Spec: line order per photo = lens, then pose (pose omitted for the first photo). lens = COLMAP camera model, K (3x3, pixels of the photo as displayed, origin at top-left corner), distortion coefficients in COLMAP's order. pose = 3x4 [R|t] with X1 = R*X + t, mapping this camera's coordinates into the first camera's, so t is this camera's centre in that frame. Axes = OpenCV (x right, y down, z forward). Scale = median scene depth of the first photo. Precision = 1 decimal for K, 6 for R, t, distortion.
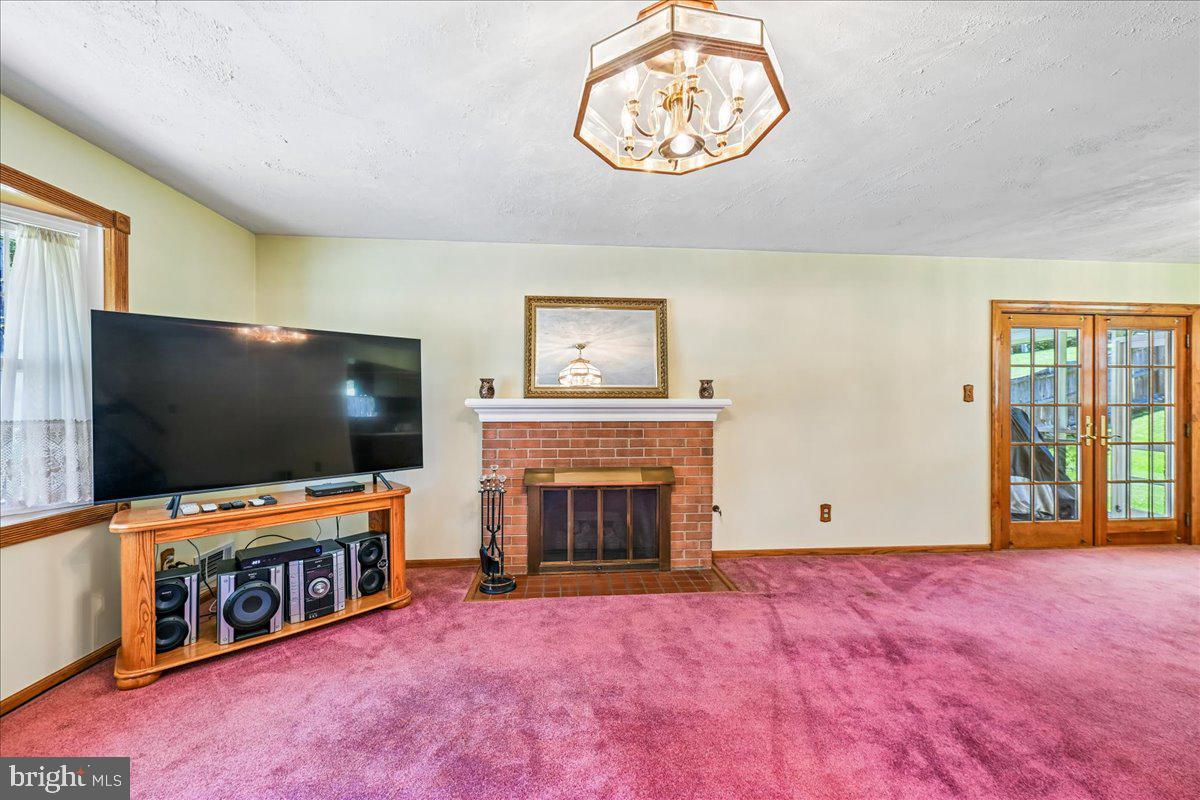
lens RADIAL K [[474.1, 0, 601.6], [0, 474.1, 402.7], [0, 0, 1]] dist [0.000780, -0.000464]
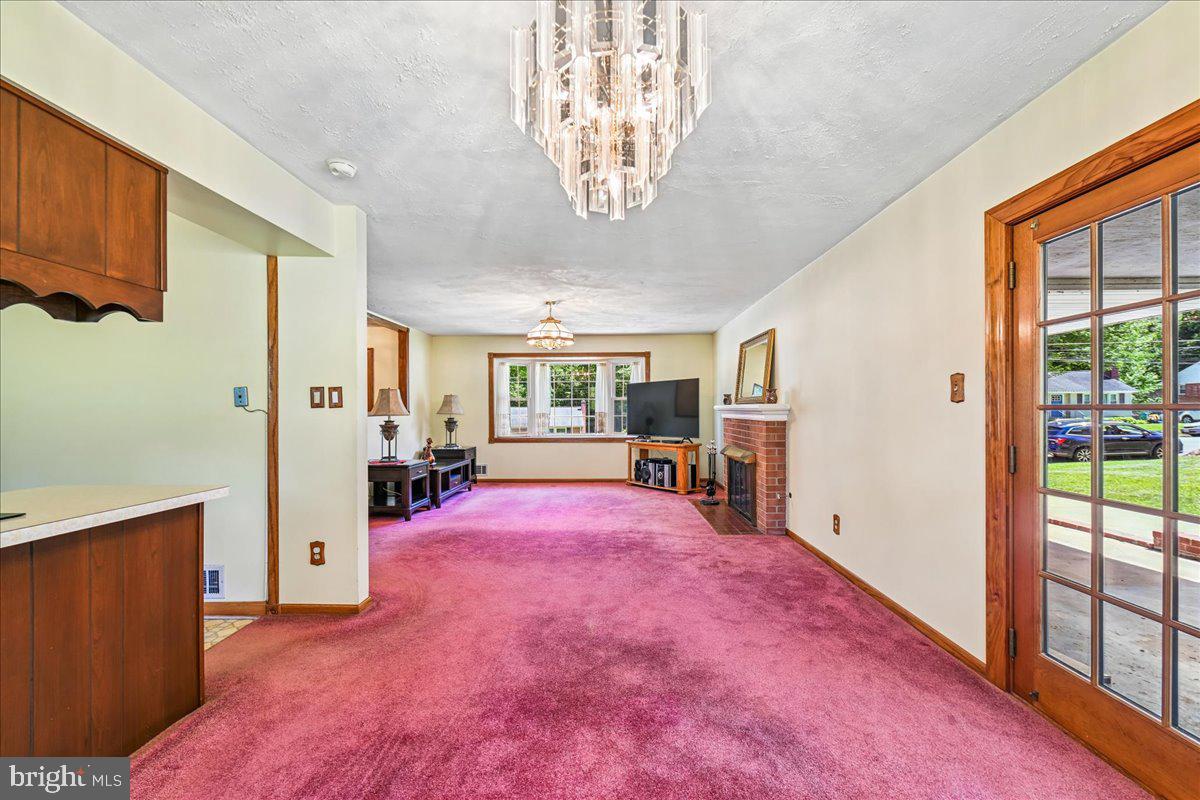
lens RADIAL K [[474.1, 0, 602.0], [0, 474.1, 409.1], [0, 0, 1]] dist [0.000780, -0.000464]
pose [[-0.109250, -0.000168, -0.994014, 1.598359], [0.004831, 0.999988, -0.000700, 0.005204], [0.994003, -0.004879, -0.109248, 0.713476]]
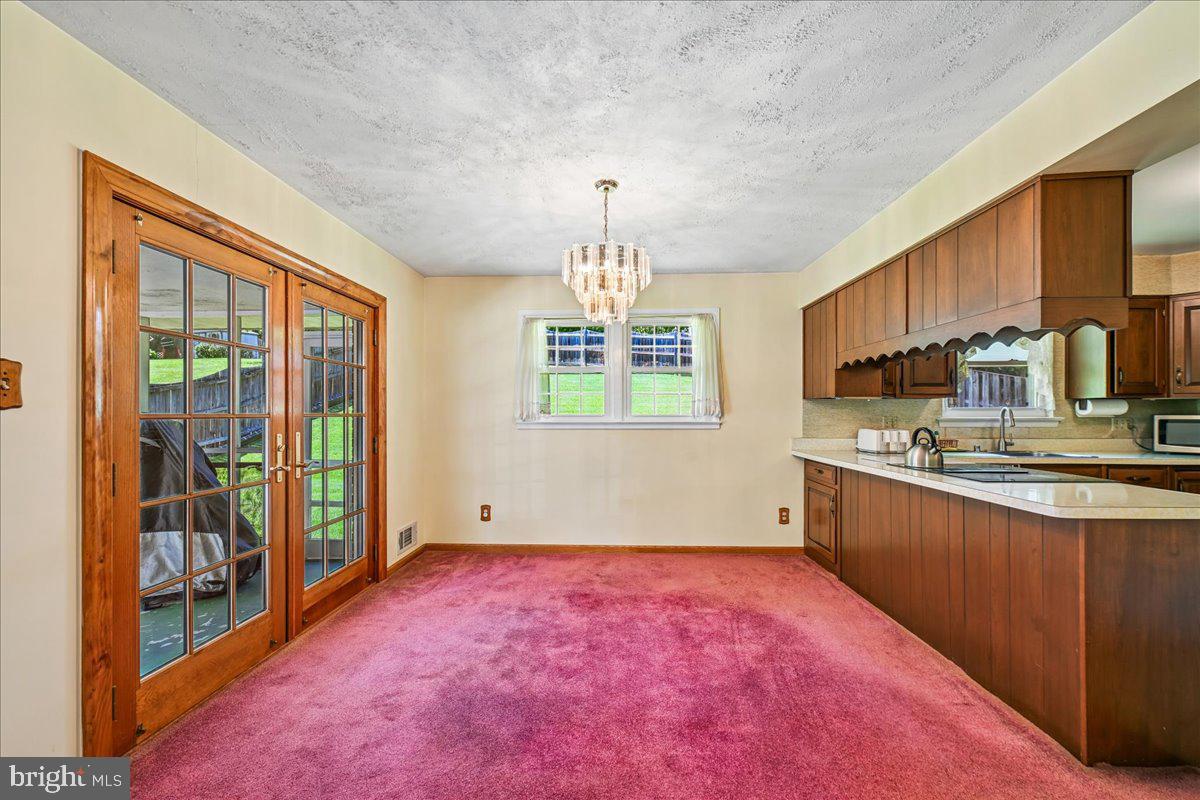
lens RADIAL K [[474.1, 0, 608.1], [0, 474.1, 414.3], [0, 0, 1]] dist [0.000780, -0.000464]
pose [[0.120222, -0.003979, 0.992739, 0.553112], [0.000443, 0.999992, 0.003955, 0.000977], [-0.992747, -0.000036, 0.120223, 0.595261]]
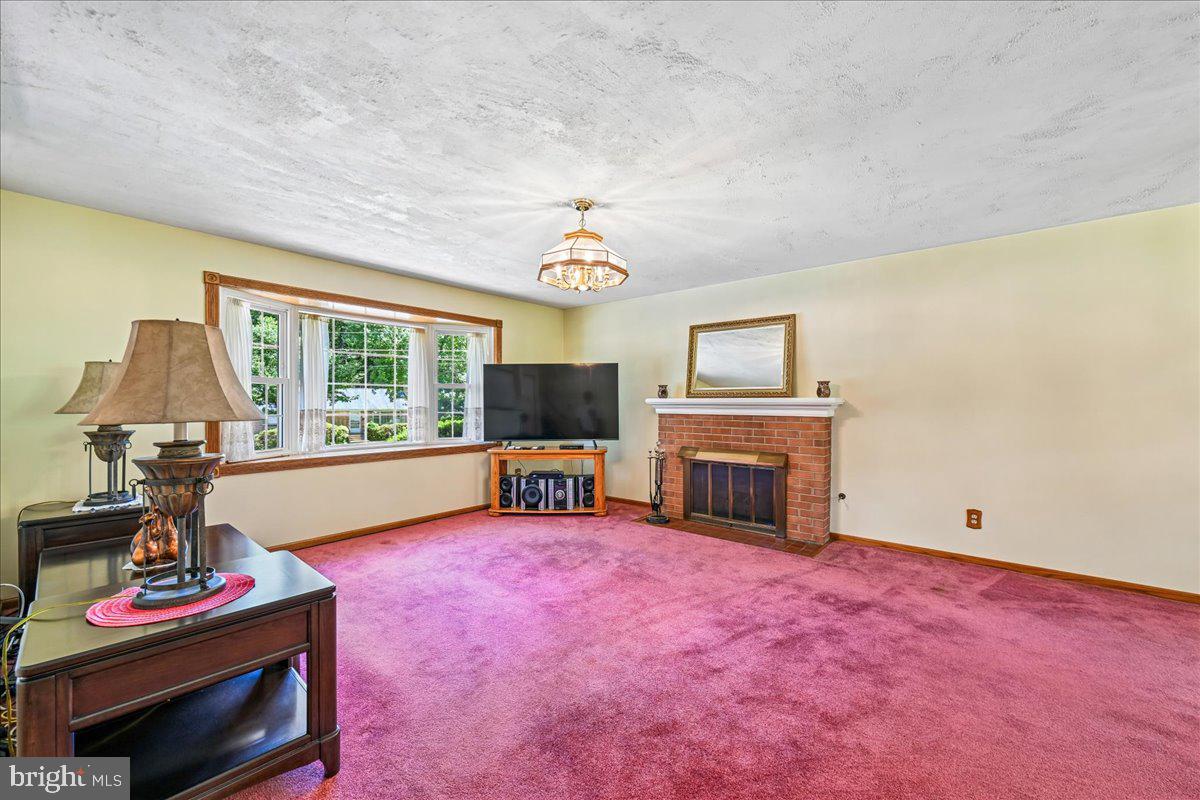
lens RADIAL K [[474.1, 0, 600.0], [0, 474.1, 407.2], [0, 0, 1]] dist [0.000780, -0.000464]
pose [[0.703893, 0.008117, -0.710260, 0.677336], [-0.001080, 0.999946, 0.010357, 0.004070], [0.710306, -0.006523, 0.703863, -0.197125]]
